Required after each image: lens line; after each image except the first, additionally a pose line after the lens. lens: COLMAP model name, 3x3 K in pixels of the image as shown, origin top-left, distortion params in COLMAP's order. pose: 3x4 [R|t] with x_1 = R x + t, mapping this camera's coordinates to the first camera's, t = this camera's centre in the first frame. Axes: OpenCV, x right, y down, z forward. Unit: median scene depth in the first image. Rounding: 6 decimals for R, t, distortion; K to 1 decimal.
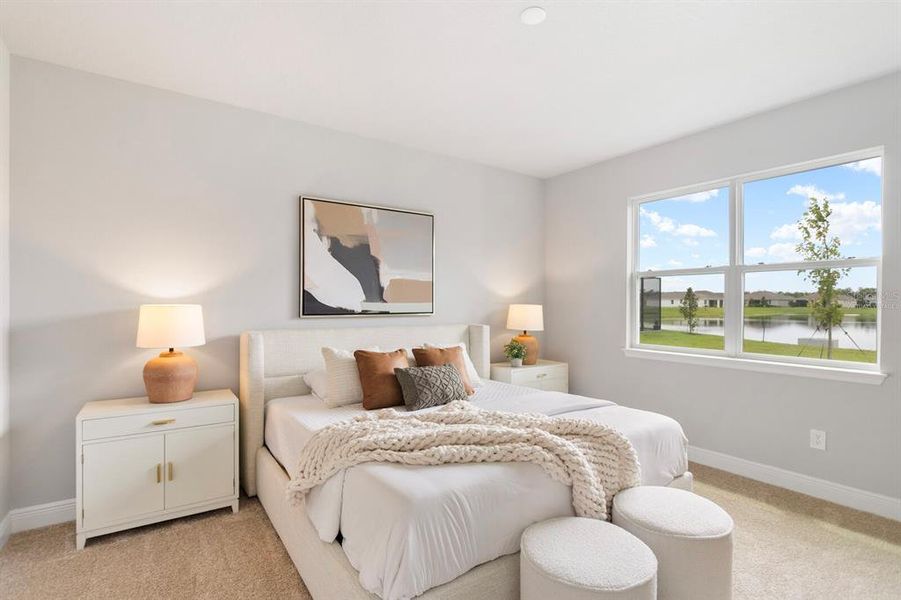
lens RADIAL K [[428.0, 0, 451.5], [0, 428.0, 309.1], [0, 0, 1]] dist [-0.003945, -0.000330]
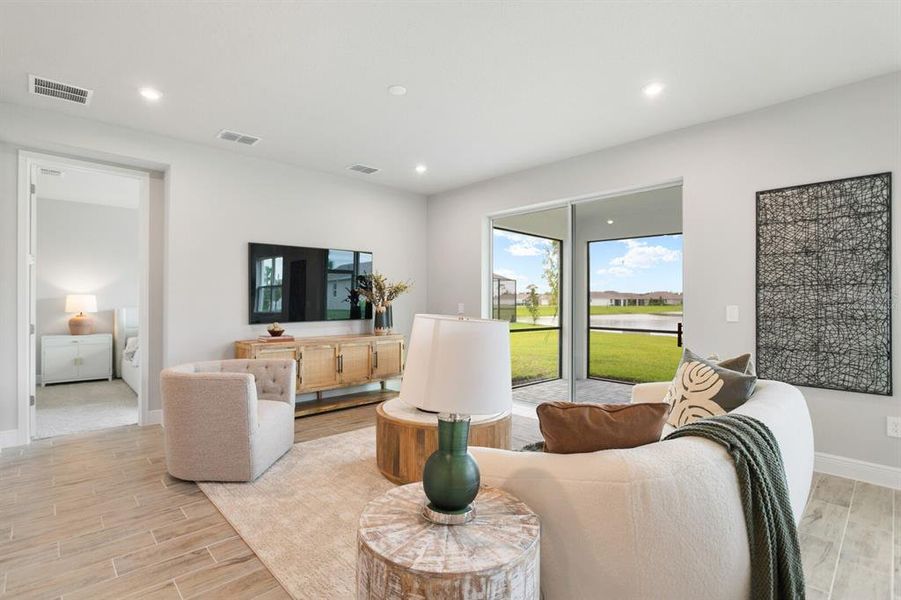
lens RADIAL K [[428.0, 0, 448.6], [0, 428.0, 299.3], [0, 0, 1]] dist [-0.003945, -0.000330]
pose [[0.985698, 0.003159, 0.168492, 0.899089], [0.000154, 0.999807, -0.019645, 0.056509], [-0.168521, 0.019390, 0.985507, -1.582137]]
